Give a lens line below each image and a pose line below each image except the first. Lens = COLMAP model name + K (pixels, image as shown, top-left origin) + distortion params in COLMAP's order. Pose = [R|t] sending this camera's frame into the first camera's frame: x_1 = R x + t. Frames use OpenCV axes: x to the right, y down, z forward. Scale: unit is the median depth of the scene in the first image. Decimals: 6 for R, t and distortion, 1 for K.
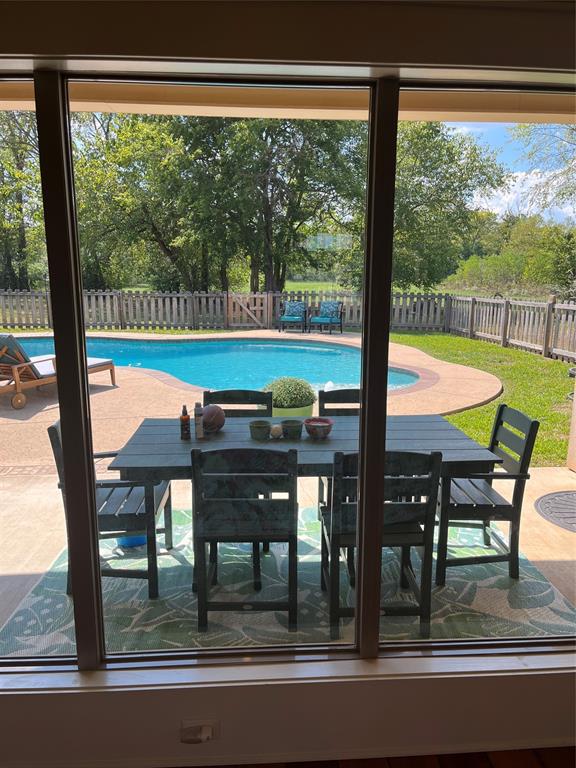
lens RADIAL K [[582.7, 0, 294.2], [0, 582.7, 387.8], [0, 0, 1]] dist [0.073977, -0.104928]
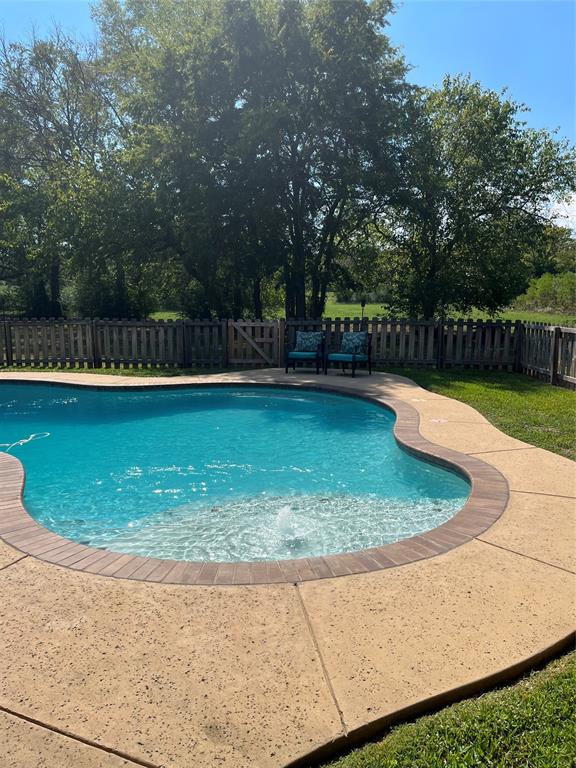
lens RADIAL K [[572.4, 0, 291.2], [0, 572.4, 376.7], [0, 0, 1]] dist [0.070605, -0.102171]
pose [[0.993209, 0.007907, -0.116076, 0.043095], [-0.013921, 0.998597, -0.051091, -0.034516], [0.115509, 0.052360, 0.991925, 0.175072]]
